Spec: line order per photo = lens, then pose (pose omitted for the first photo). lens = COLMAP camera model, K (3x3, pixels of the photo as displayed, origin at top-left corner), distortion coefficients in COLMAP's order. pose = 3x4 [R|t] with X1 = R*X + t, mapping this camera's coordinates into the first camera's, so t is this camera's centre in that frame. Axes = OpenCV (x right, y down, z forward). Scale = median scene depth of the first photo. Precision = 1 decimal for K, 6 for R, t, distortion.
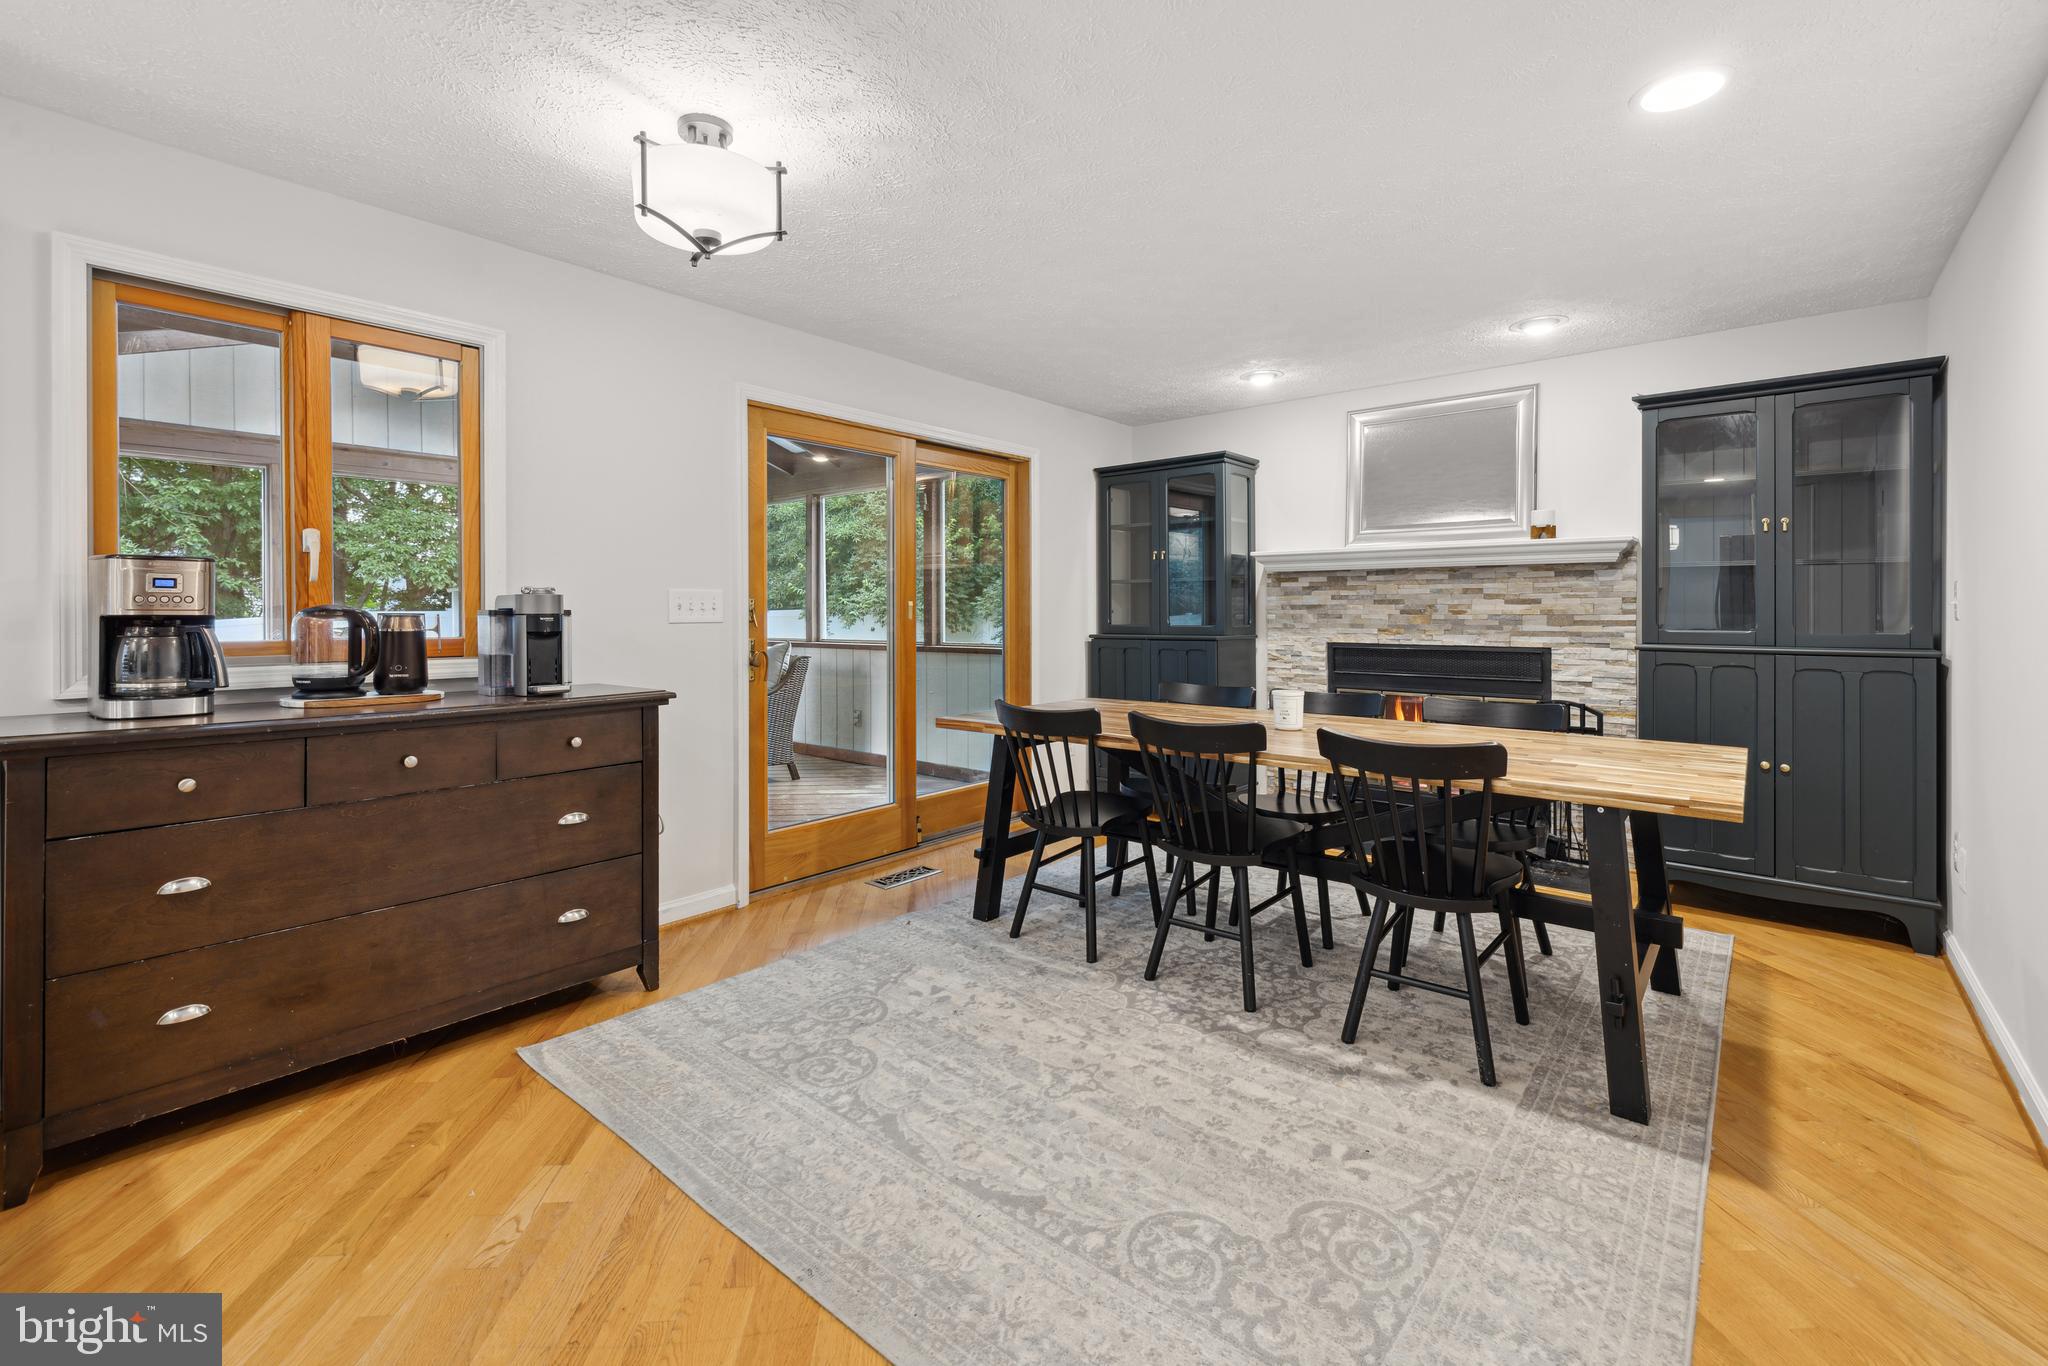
lens RADIAL K [[891.2, 0, 1022.6], [0, 891.2, 616.7], [0, 0, 1]] dist [-0.001168, 0.000265]
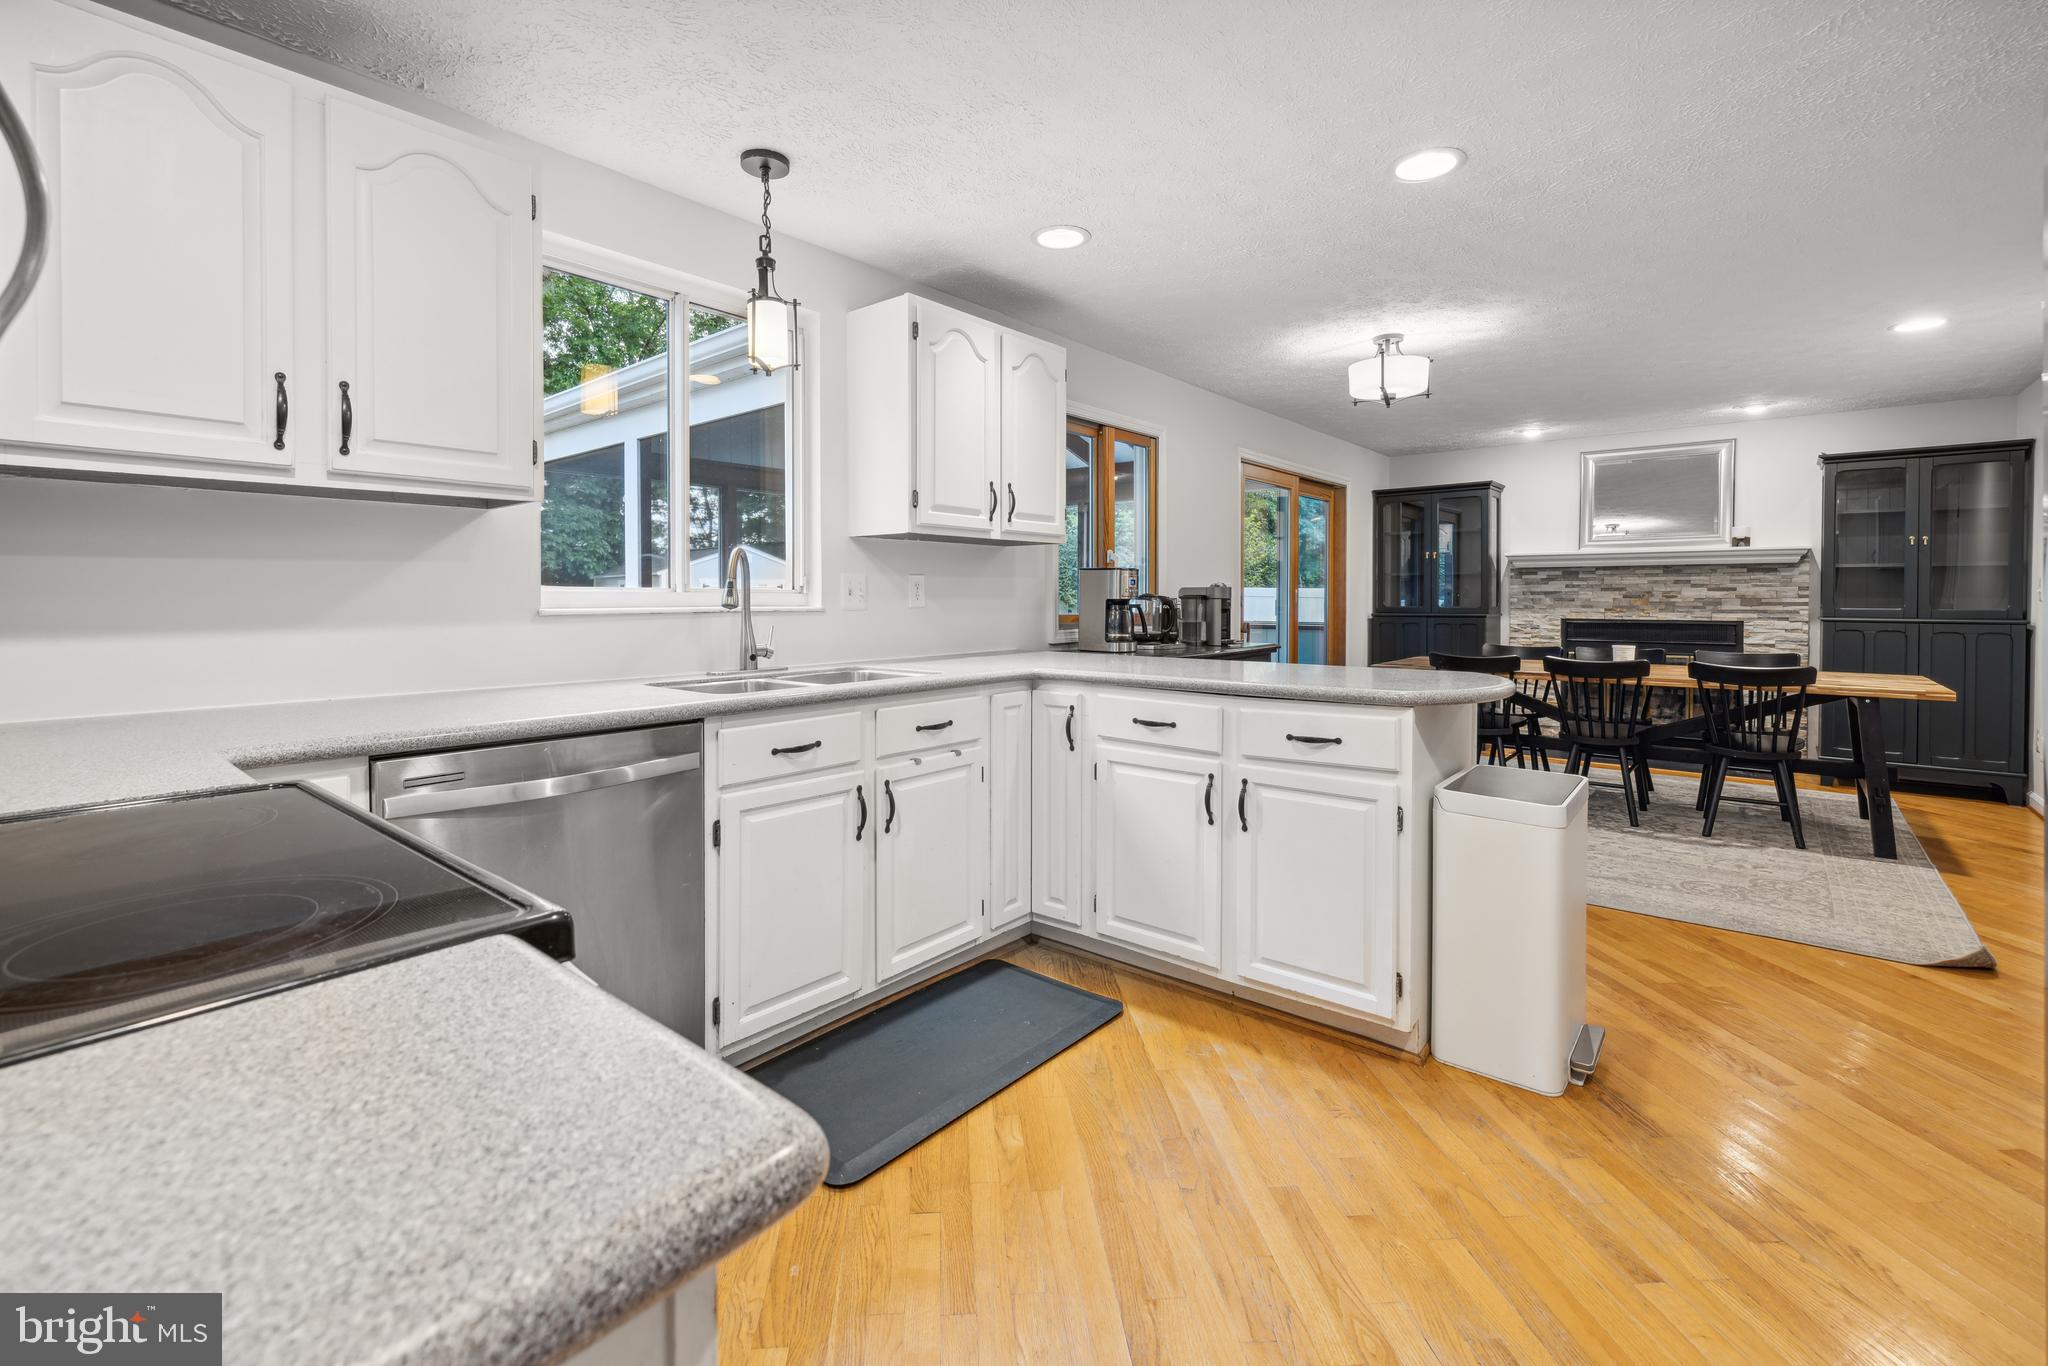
lens RADIAL K [[891.2, 0, 1022.6], [0, 891.2, 616.7], [0, 0, 1]] dist [-0.001168, 0.000265]
pose [[0.999994, -0.000495, 0.003431, -0.593485], [0.000439, 0.999866, 0.016394, 0.003365], [-0.003439, -0.016393, 0.999860, -0.453910]]
